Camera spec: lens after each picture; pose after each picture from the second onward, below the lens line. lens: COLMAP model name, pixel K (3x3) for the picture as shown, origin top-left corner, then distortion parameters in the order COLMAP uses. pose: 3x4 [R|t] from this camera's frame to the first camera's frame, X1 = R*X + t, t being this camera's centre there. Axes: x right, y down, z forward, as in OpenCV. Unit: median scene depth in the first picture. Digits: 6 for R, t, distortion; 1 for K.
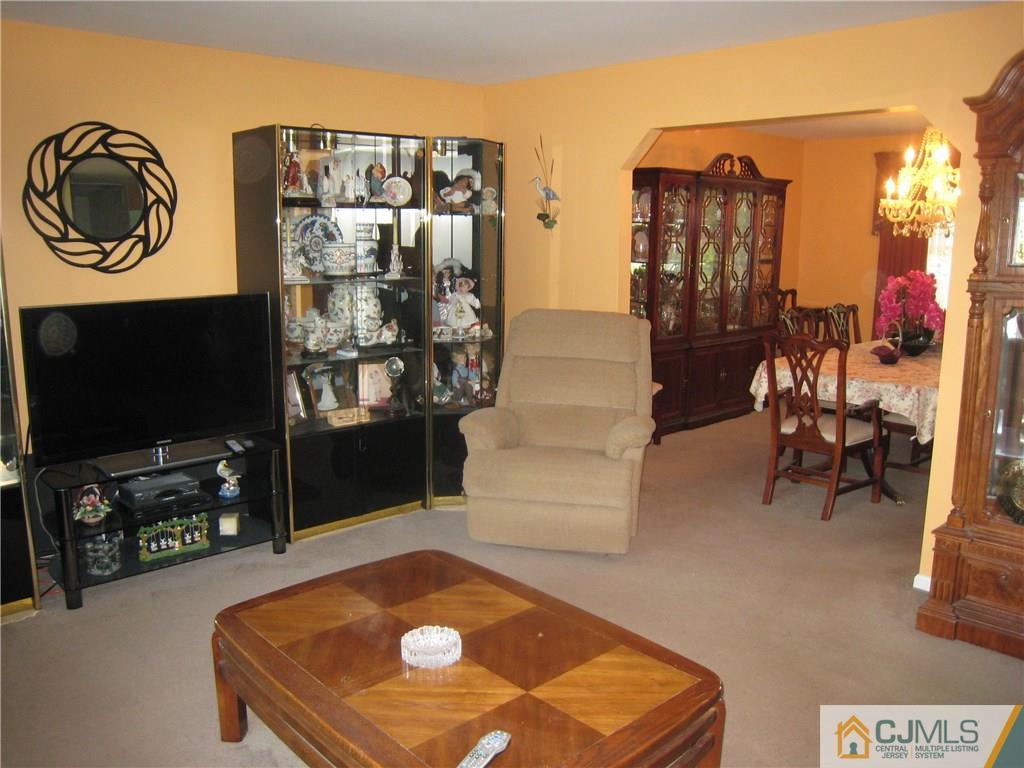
lens RADIAL K [[836.7, 0, 511.0], [0, 836.7, 384.6], [0, 0, 1]] dist [-0.133592, 0.103167]
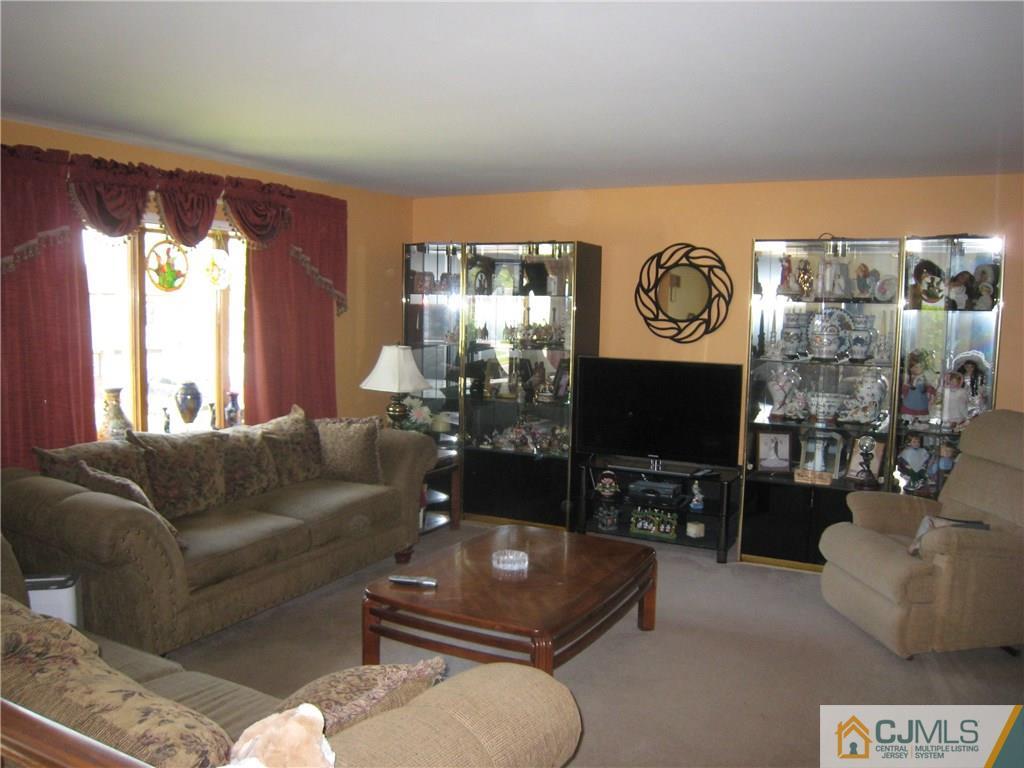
lens RADIAL K [[836.7, 0, 515.6], [0, 836.7, 382.1], [0, 0, 1]] dist [-0.133592, 0.103167]
pose [[0.347281, 0.096558, -0.932777, 0.827288], [-0.185644, 0.982078, 0.032545, -0.061313], [0.919202, 0.161862, 0.358983, 0.193216]]
